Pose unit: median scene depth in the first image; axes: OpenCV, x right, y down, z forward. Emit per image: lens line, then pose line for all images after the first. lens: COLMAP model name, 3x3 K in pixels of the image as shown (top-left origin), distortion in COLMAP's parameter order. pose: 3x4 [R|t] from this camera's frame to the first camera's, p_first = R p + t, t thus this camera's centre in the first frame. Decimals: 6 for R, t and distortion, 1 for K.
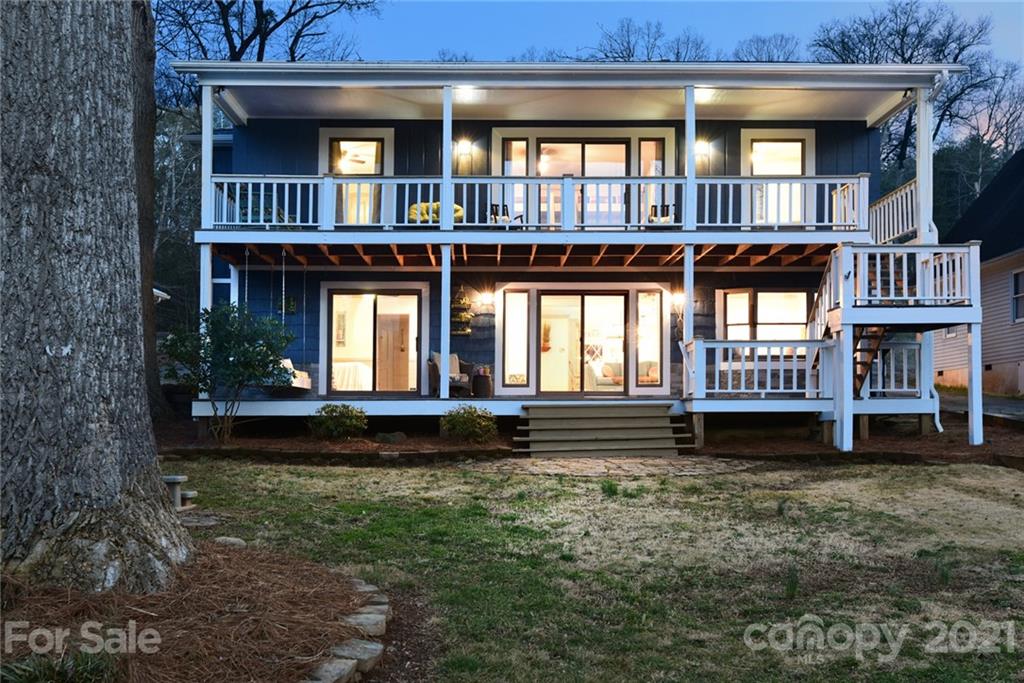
lens RADIAL K [[1061.6, 0, 479.0], [0, 1061.6, 413.0], [0, 0, 1]] dist [0.049251, -0.000257]
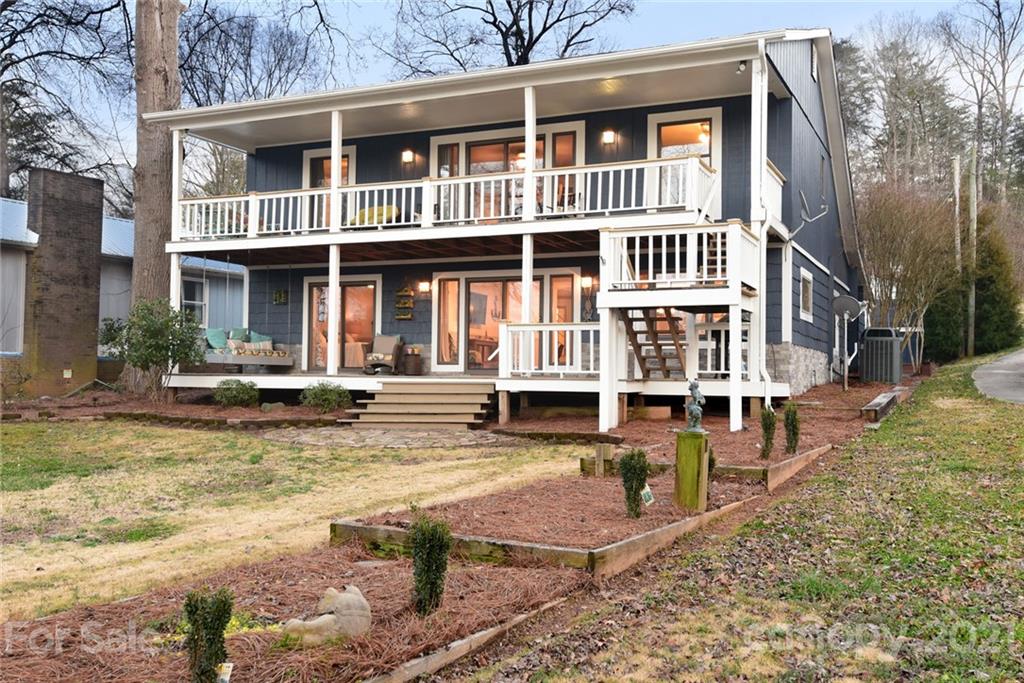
lens RADIAL K [[1019.2, 0, 512.0], [0, 1019.2, 341.5], [0, 0, 1]] dist [0.089701, -0.005282]
pose [[0.887889, -0.002980, -0.460048, 0.623854], [-0.014702, 0.999285, -0.034846, -0.013177], [0.459823, 0.037703, 0.887210, 0.081668]]
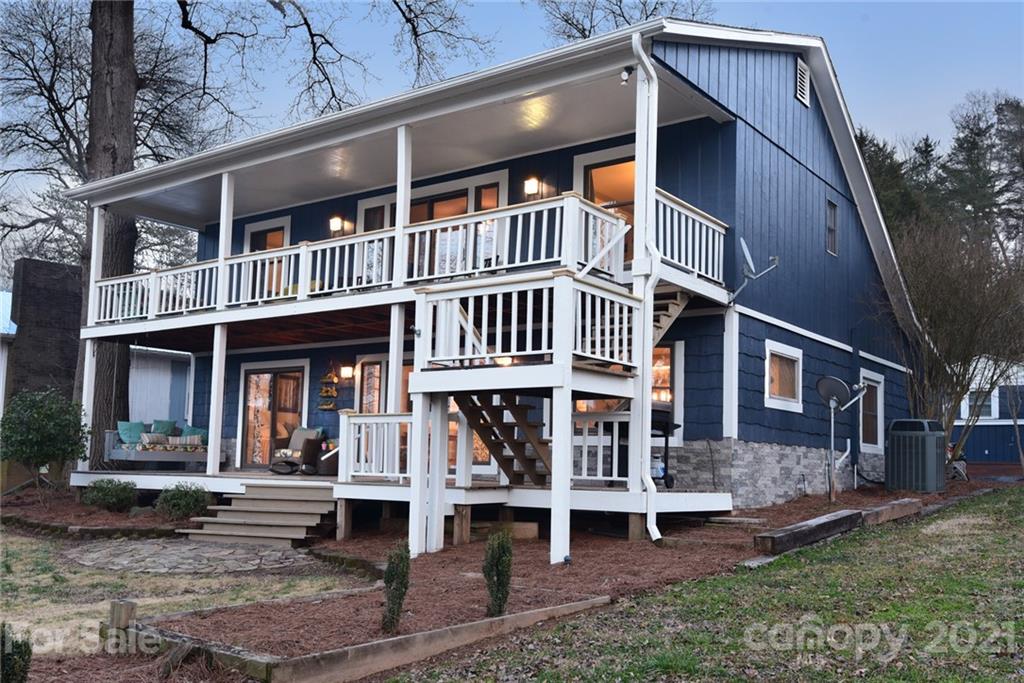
lens RADIAL K [[982.3, 0, 515.8], [0, 982.3, 383.9], [0, 0, 1]] dist [0.074879, 0.000400]
pose [[0.767616, -0.033916, -0.640012, 0.745842], [-0.023020, 0.996495, -0.080417, -0.028679], [0.640497, 0.076462, 0.764145, 0.427827]]
